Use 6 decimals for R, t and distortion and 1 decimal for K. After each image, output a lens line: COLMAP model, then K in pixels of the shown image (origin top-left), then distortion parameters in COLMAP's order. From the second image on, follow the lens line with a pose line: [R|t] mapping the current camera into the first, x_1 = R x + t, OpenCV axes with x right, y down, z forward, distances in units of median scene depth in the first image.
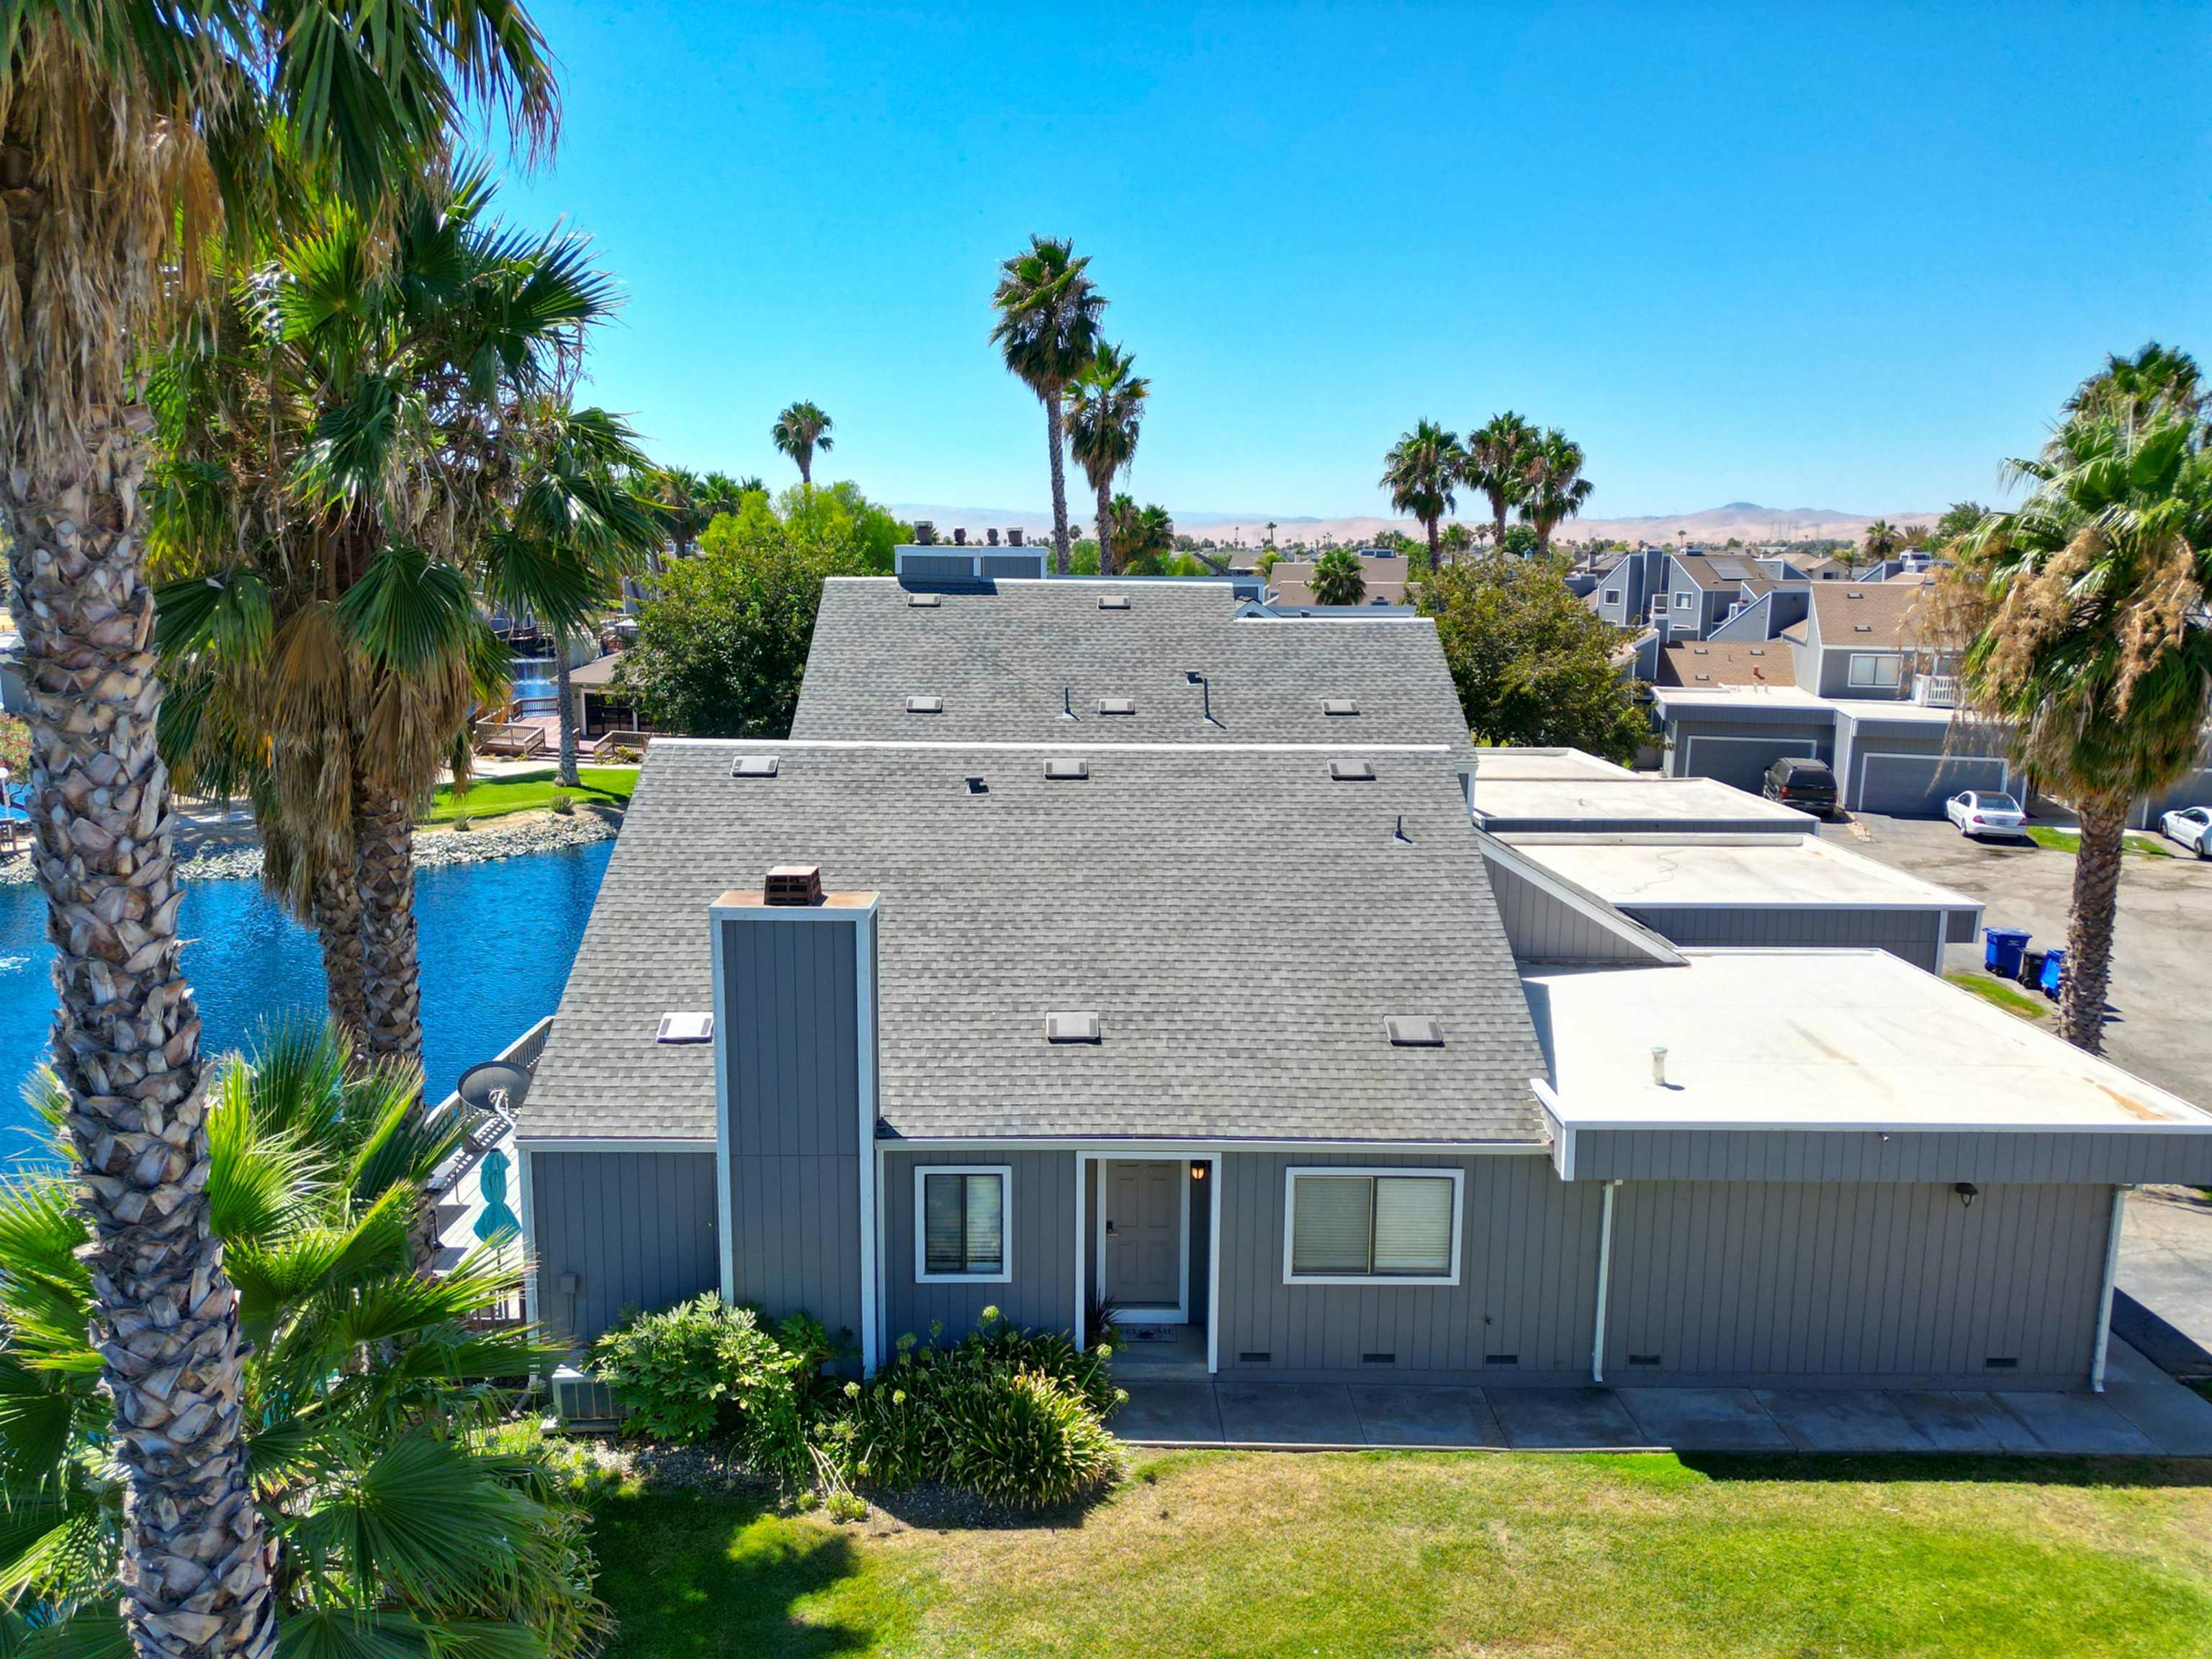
lens RADIAL K [[1568.5, 0, 1106.0], [0, 1568.5, 829.5], [0, 0, 1]] dist [0.073492, -0.077298]
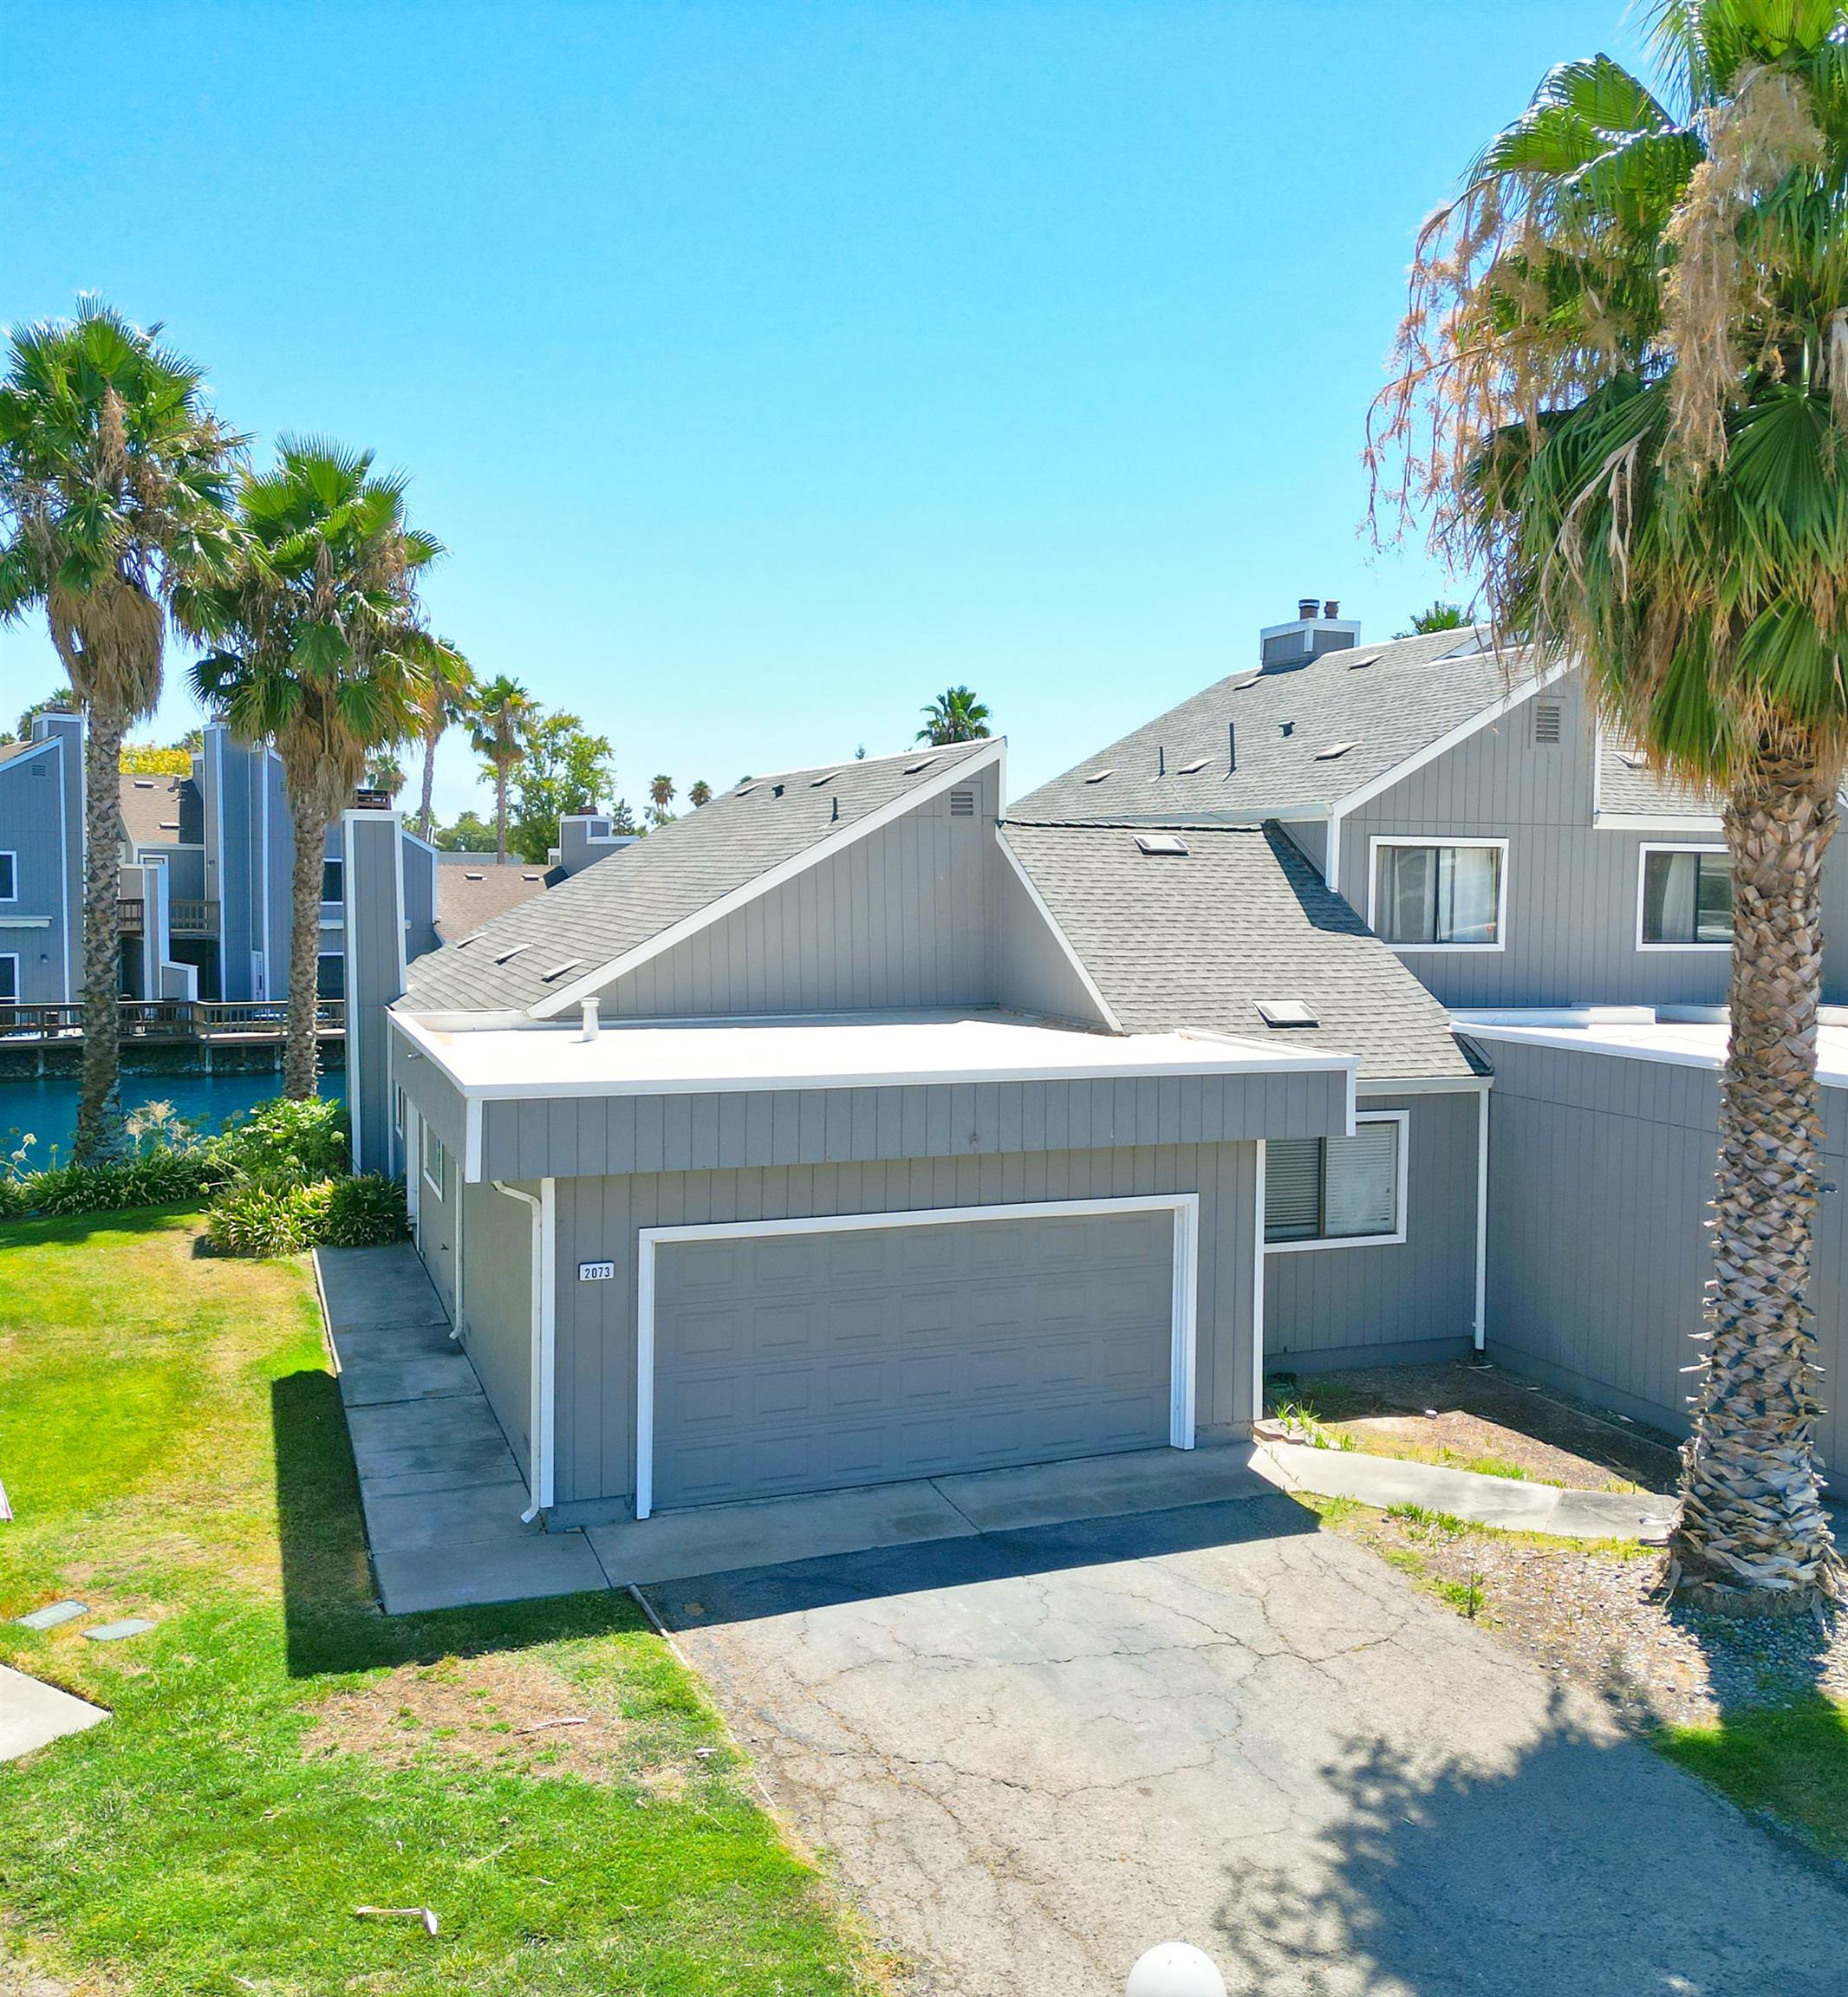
lens RADIAL K [[1886.4, 0, 1085.5], [0, 1886.4, 1000.7], [0, 0, 1]] dist [0.078348, -0.090040]
pose [[0.392289, 0.057463, -0.918045, 1.468322], [-0.175697, 0.984352, -0.013463, 0.112463], [0.902906, 0.166579, 0.396247, 0.882005]]
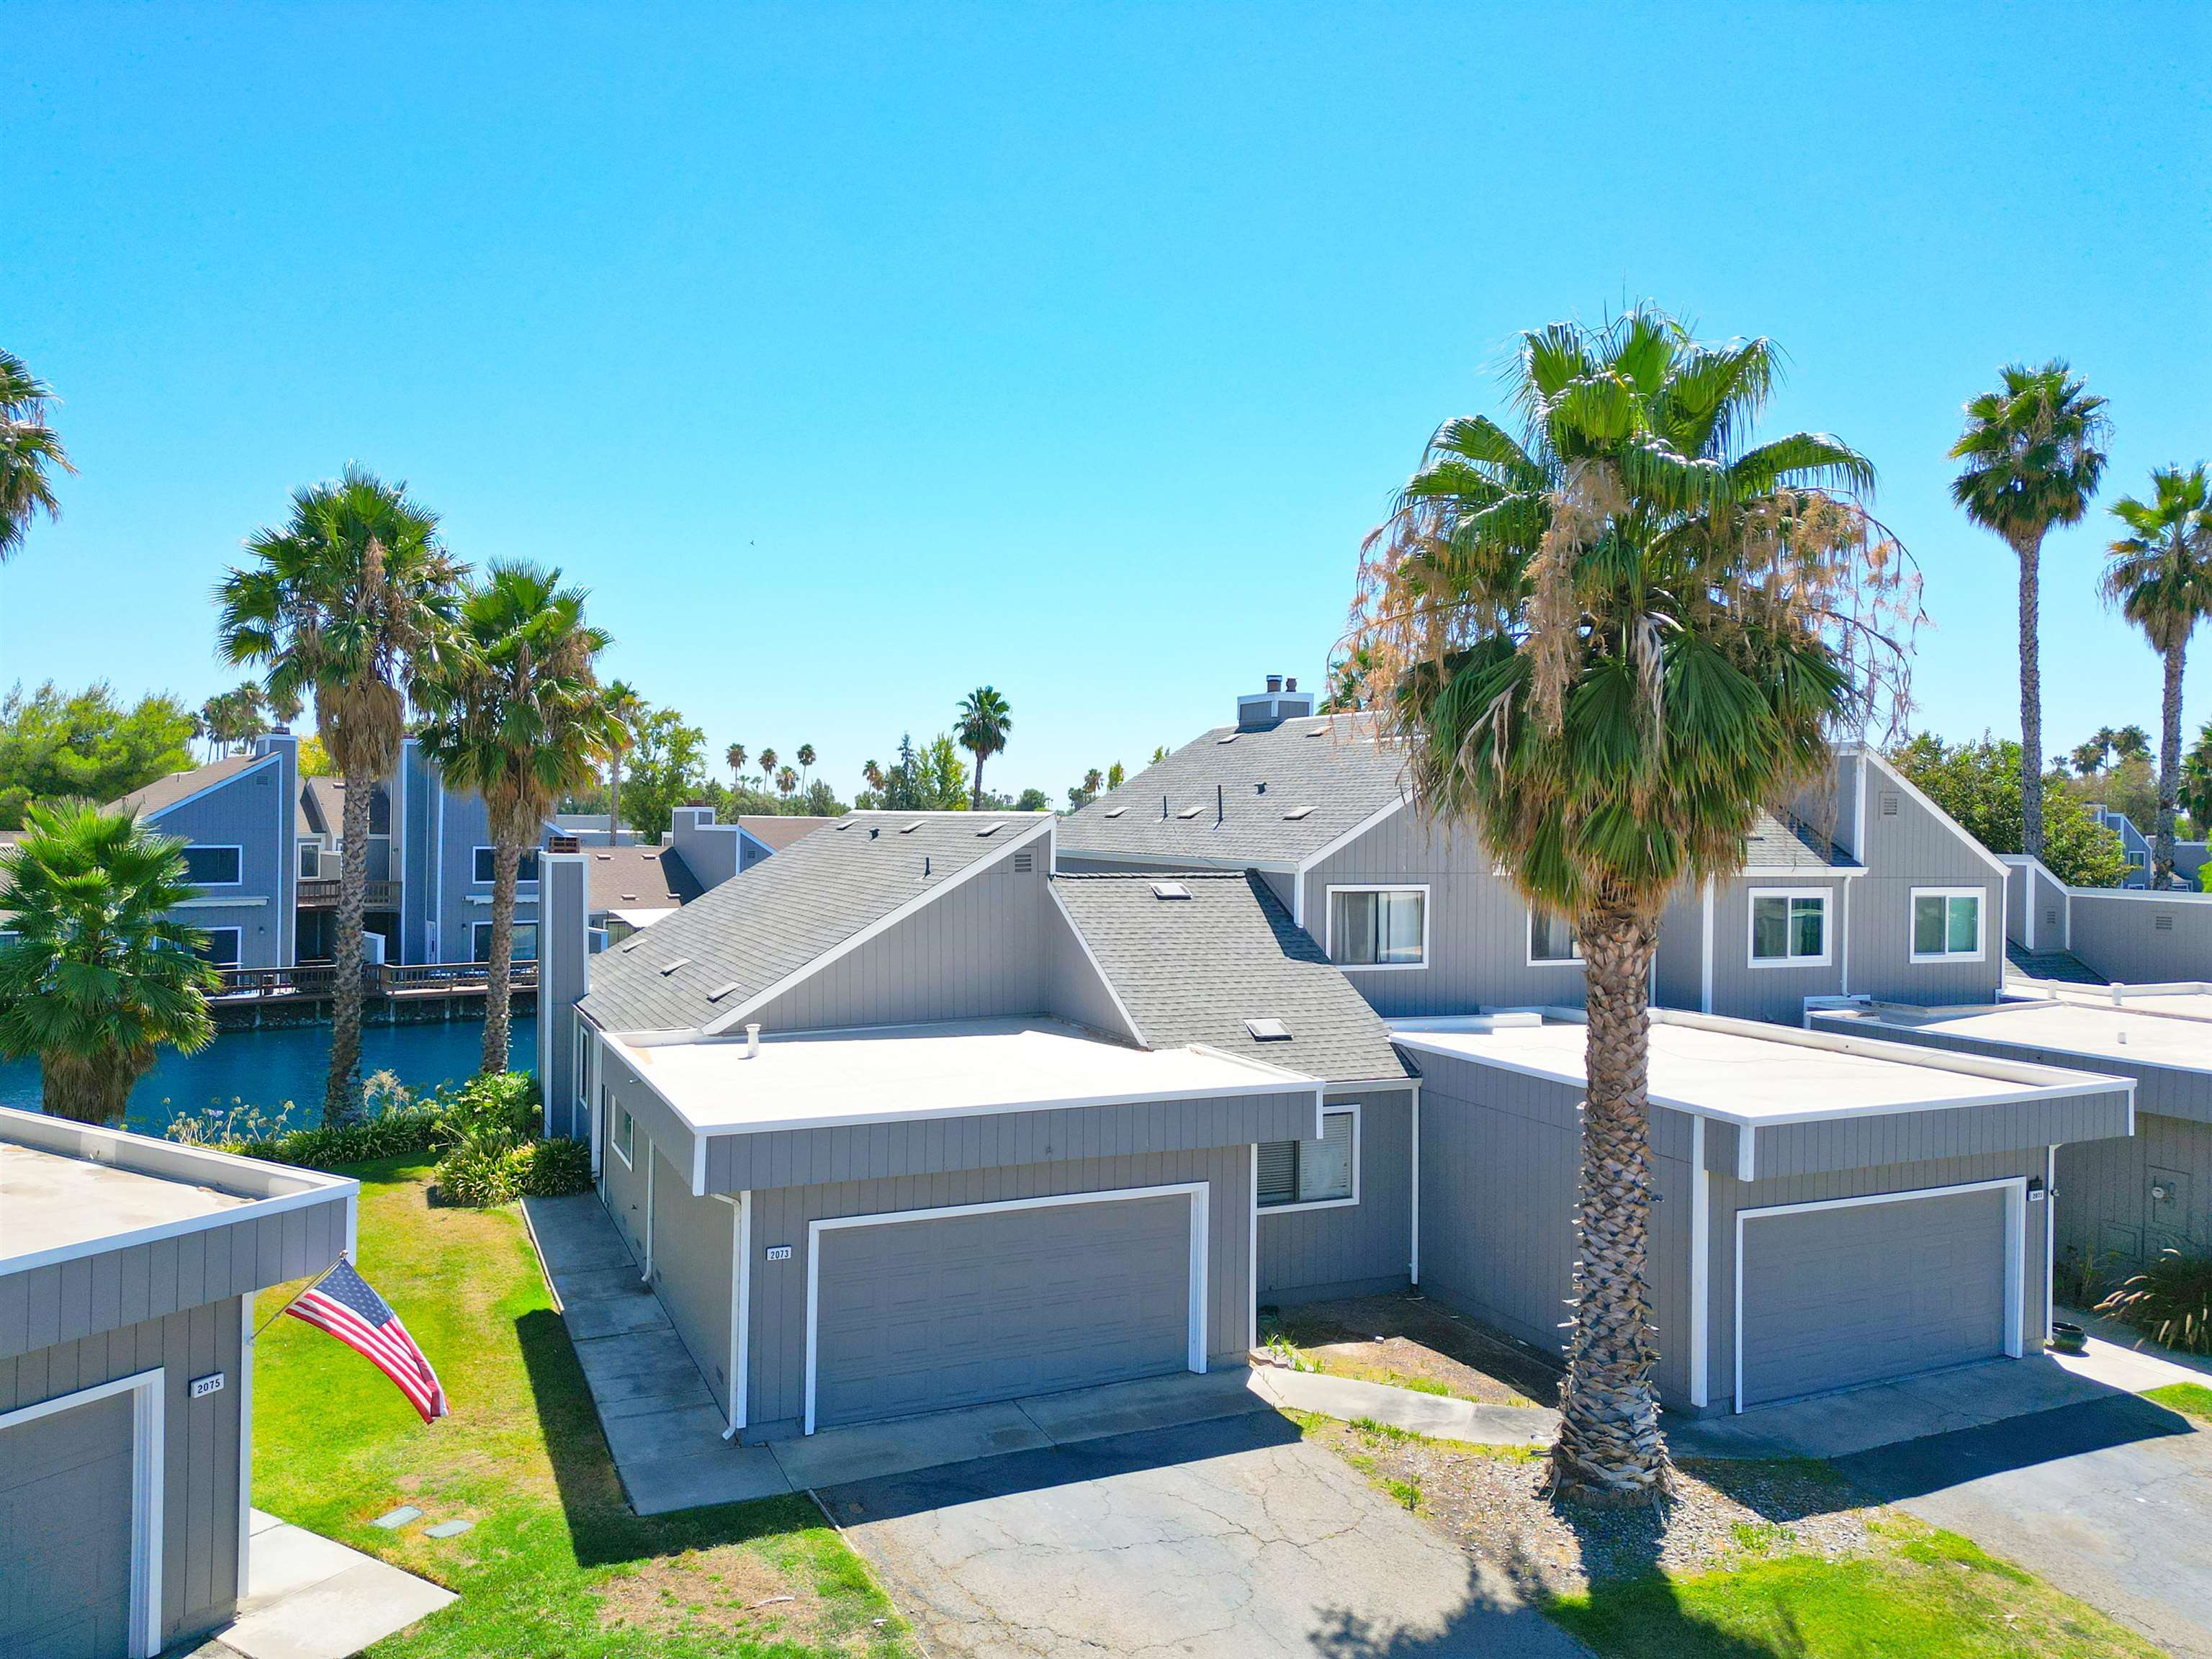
lens RADIAL K [[1568.5, 0, 1106.0], [0, 1568.5, 829.5], [0, 0, 1]] dist [0.073492, -0.077298]
pose [[0.406791, 0.004281, -0.913511, 1.580993], [-0.173845, 0.982078, -0.072811, 0.040155], [0.896827, 0.188428, 0.400245, 0.785872]]
